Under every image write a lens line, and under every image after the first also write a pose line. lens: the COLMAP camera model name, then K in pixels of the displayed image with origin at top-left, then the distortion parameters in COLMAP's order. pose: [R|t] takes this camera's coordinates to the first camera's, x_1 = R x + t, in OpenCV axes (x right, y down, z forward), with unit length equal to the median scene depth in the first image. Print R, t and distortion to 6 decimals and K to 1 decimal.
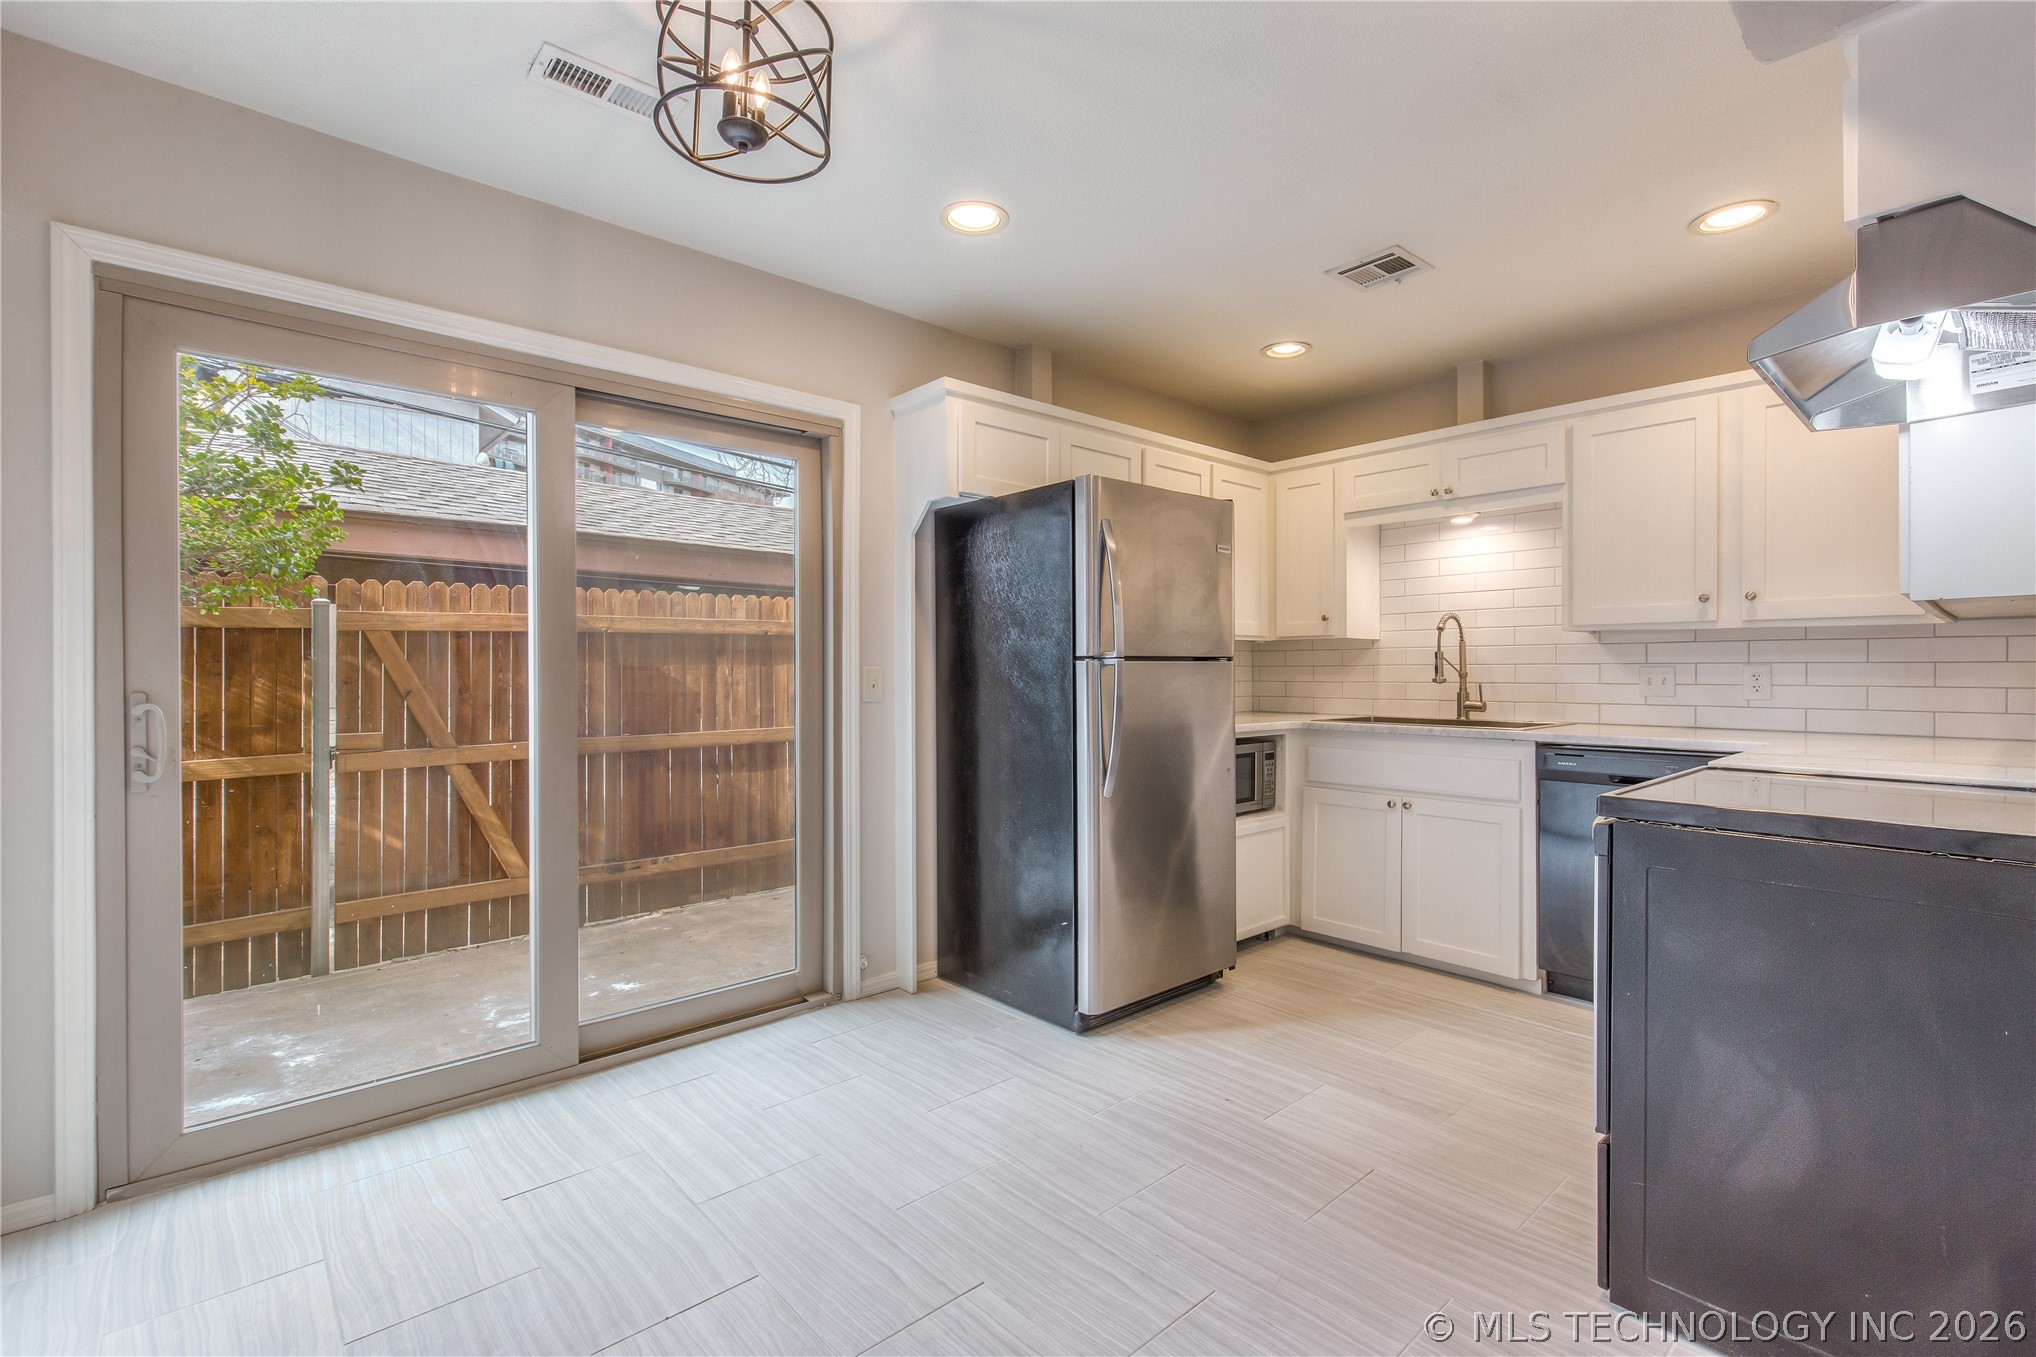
lens RADIAL K [[910.7, 0, 1014.8], [0, 910.7, 675.1], [0, 0, 1]] dist [0.000383, -0.000222]
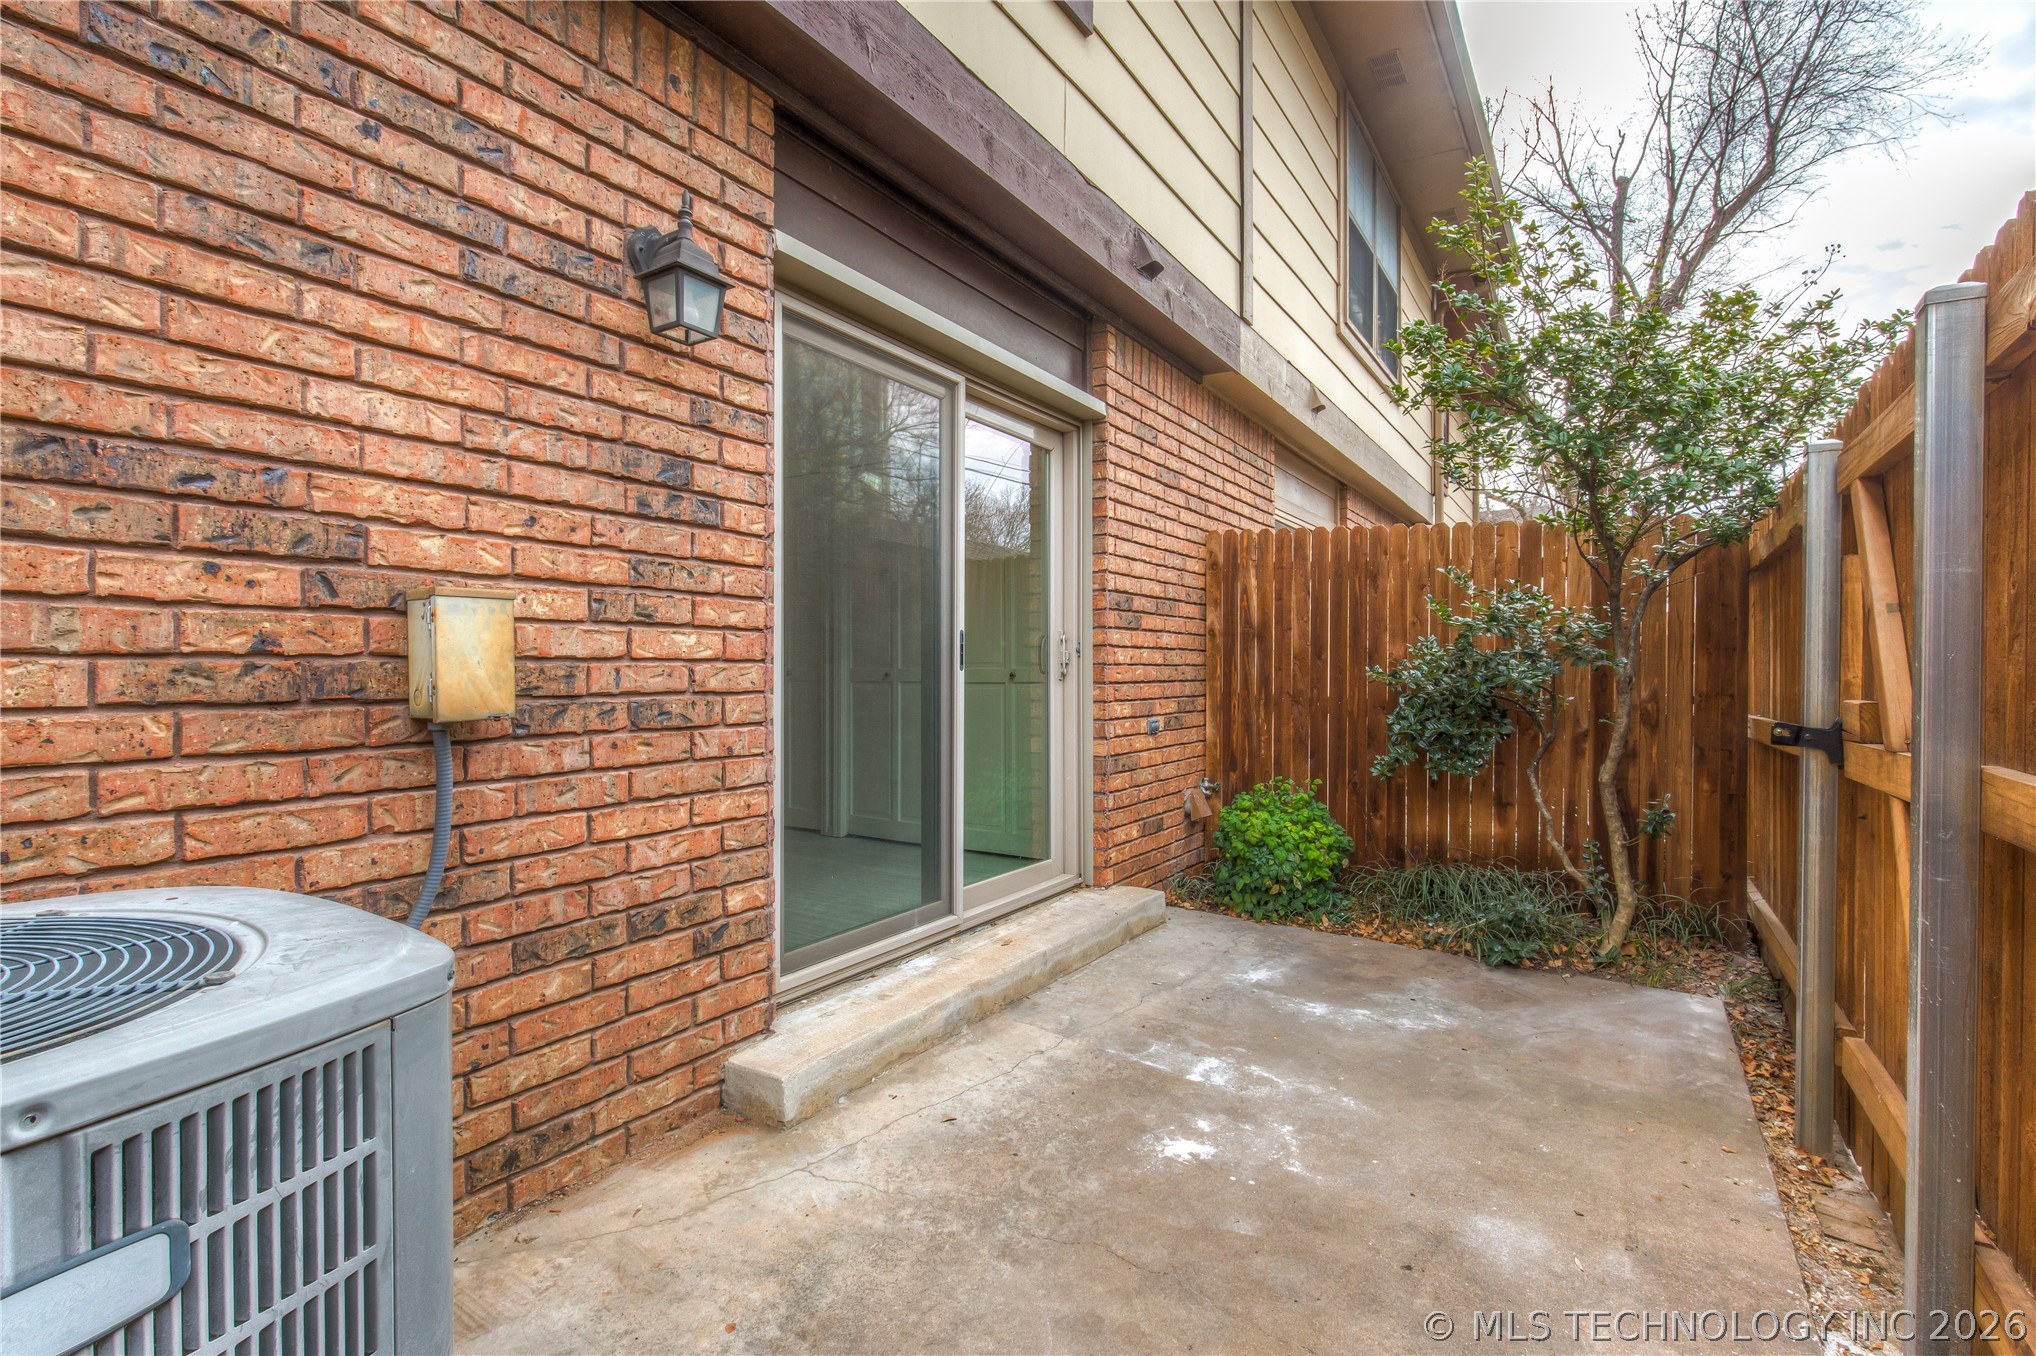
lens RADIAL K [[916.6, 0, 1033.6], [0, 916.6, 676.5], [0, 0, 1]] dist [0.000553, -0.000343]
pose [[-0.962317, 0.005080, -0.271884, -0.216871], [0.001646, 0.999916, 0.012858, 0.054936], [0.271926, 0.011926, -0.962244, 1.721606]]
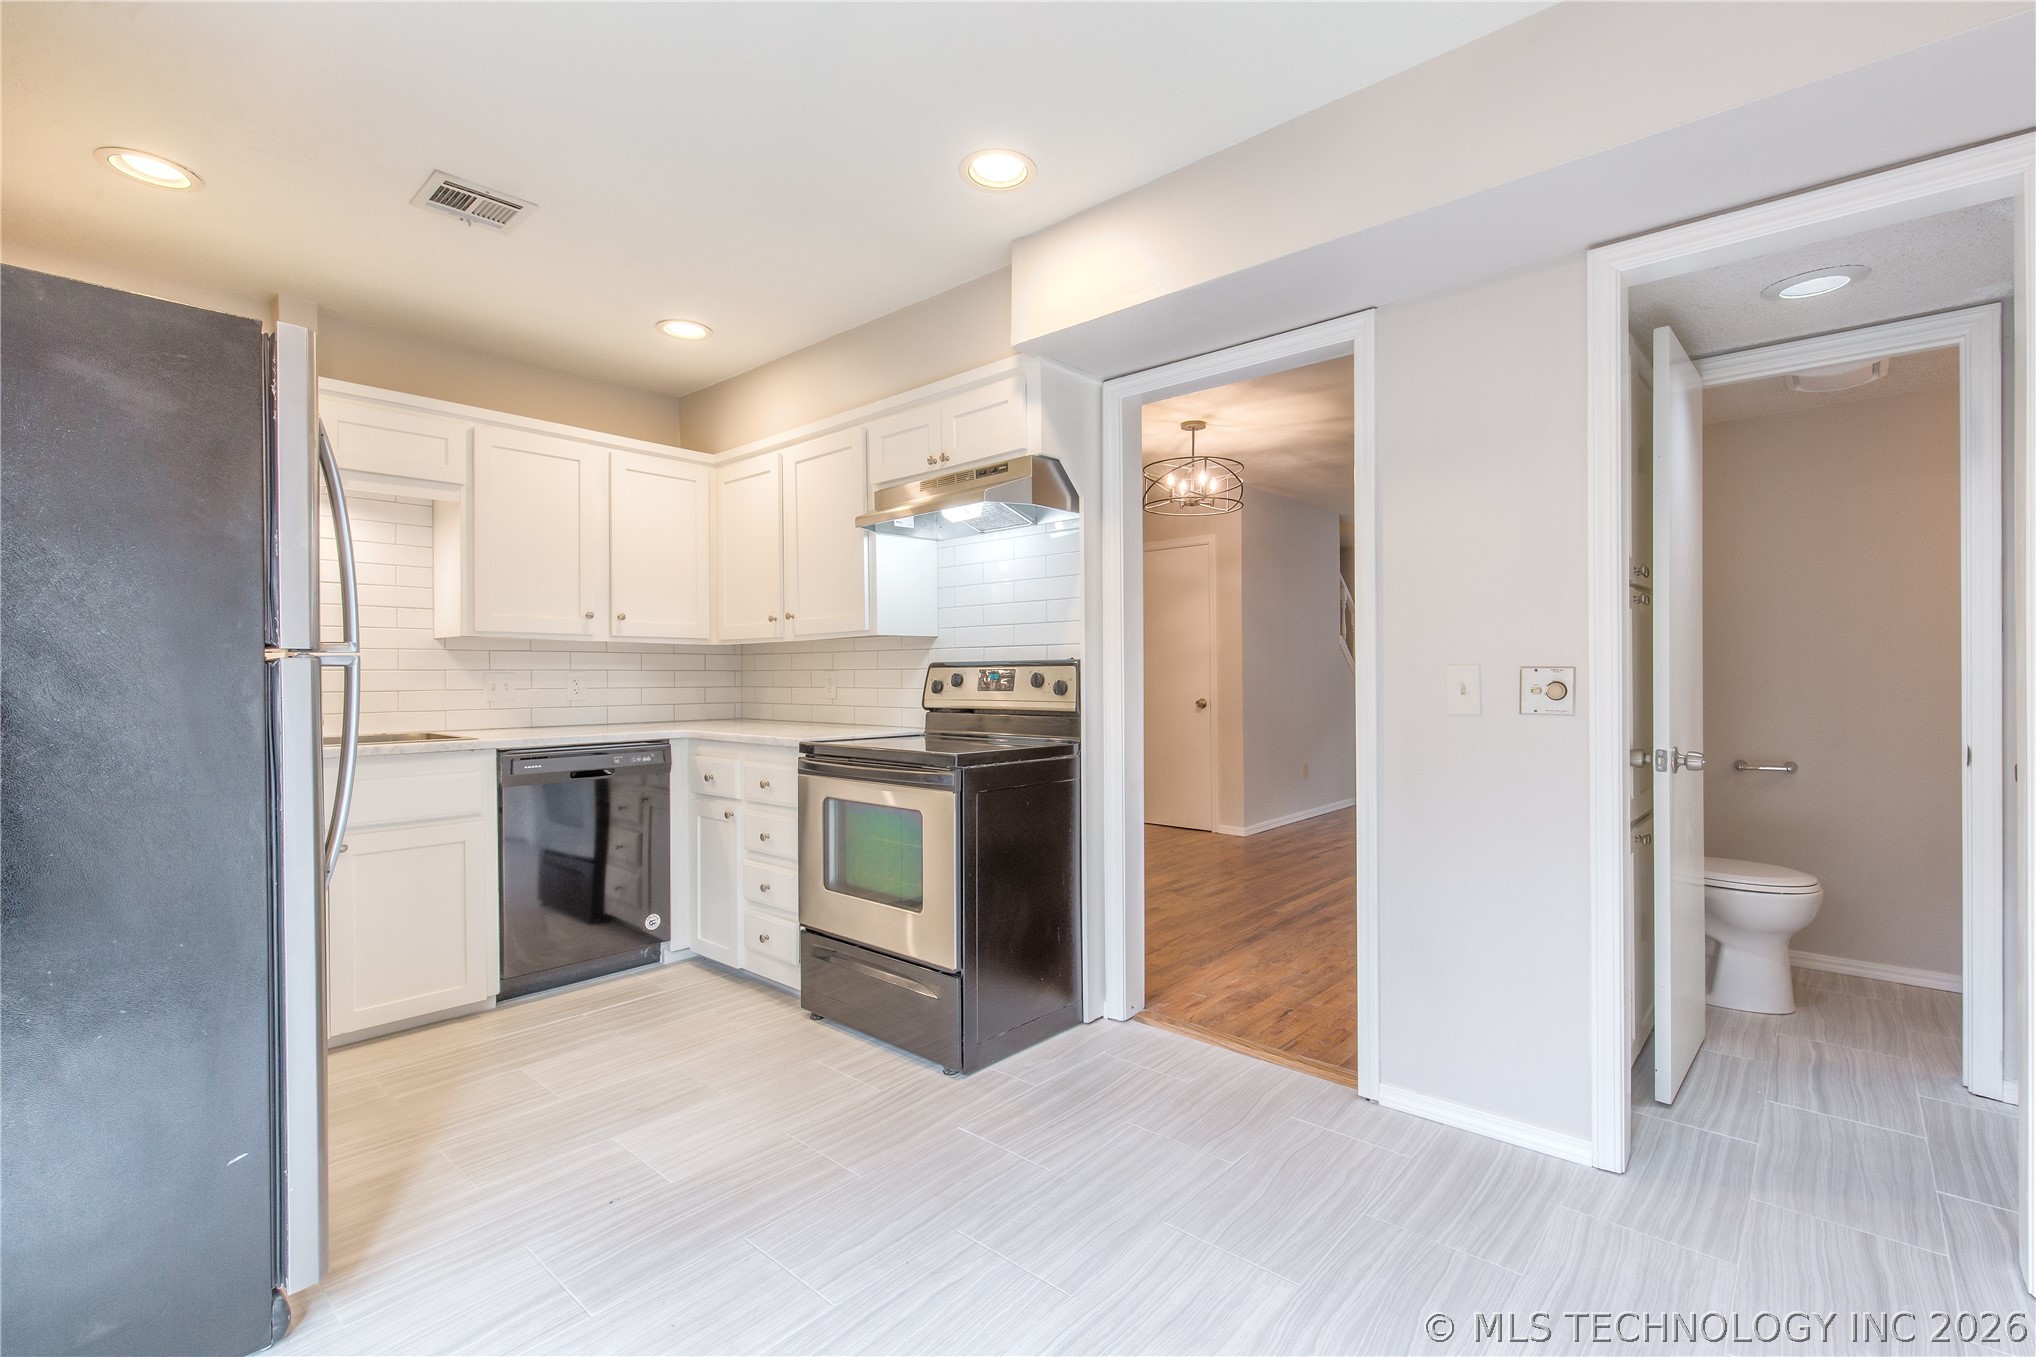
lens RADIAL K [[916.6, 0, 1033.6], [0, 916.6, 677.0], [0, 0, 1]] dist [0.000553, -0.000343]
pose [[-0.128346, -0.001174, 0.991729, -0.445623], [0.010315, 0.999944, 0.002519, -0.000990], [-0.991676, 0.010553, -0.128327, 0.515450]]
